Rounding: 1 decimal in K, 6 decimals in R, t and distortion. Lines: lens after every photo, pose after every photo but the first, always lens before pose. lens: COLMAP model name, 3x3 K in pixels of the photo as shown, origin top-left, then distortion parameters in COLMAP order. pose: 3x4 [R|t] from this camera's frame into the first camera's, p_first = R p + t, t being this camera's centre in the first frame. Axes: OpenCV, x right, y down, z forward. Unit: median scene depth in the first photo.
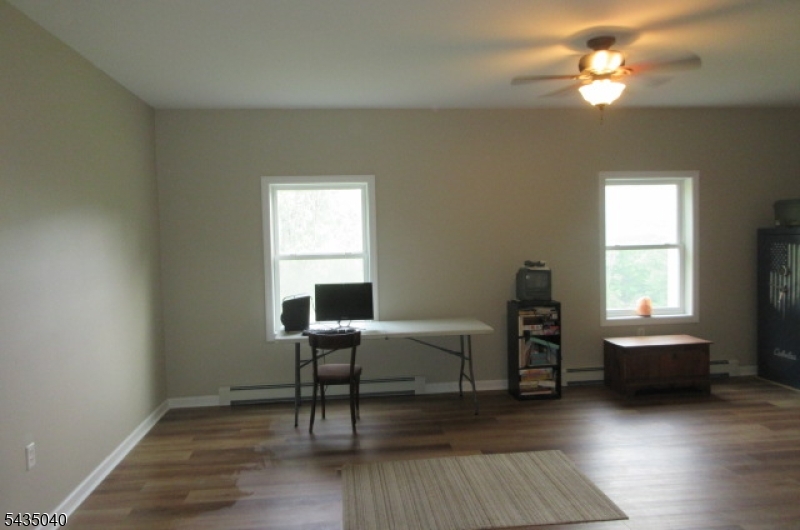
lens RADIAL K [[595.2, 0, 400.0], [0, 595.2, 265.0], [0, 0, 1]] dist [0.002875, 0.003757]
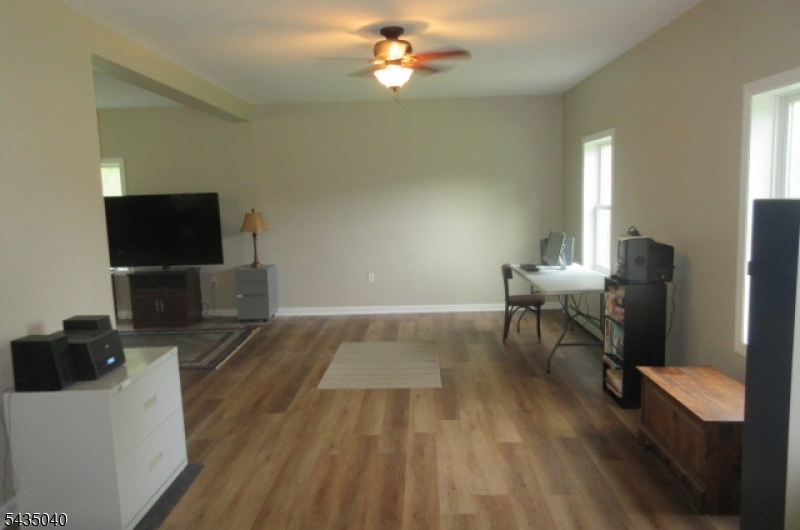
lens RADIAL K [[595.2, 0, 400.0], [0, 595.2, 265.0], [0, 0, 1]] dist [0.002875, 0.003757]
pose [[-0.134765, 0.147584, -0.979825, 1.017079], [-0.020149, 0.988233, 0.151622, -0.071128], [0.990673, 0.040176, -0.130205, 0.790876]]
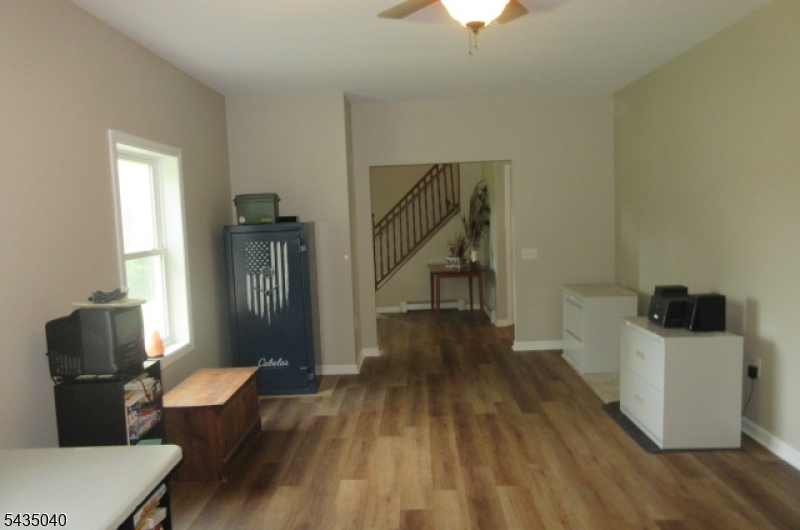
lens RADIAL K [[595.2, 0, 400.0], [0, 595.2, 265.0], [0, 0, 1]] dist [0.002875, 0.003757]
pose [[0.126111, -0.066308, 0.989798, -0.229740], [0.084632, 0.994845, 0.055863, -0.034645], [-0.988399, 0.076724, 0.131073, 0.685120]]
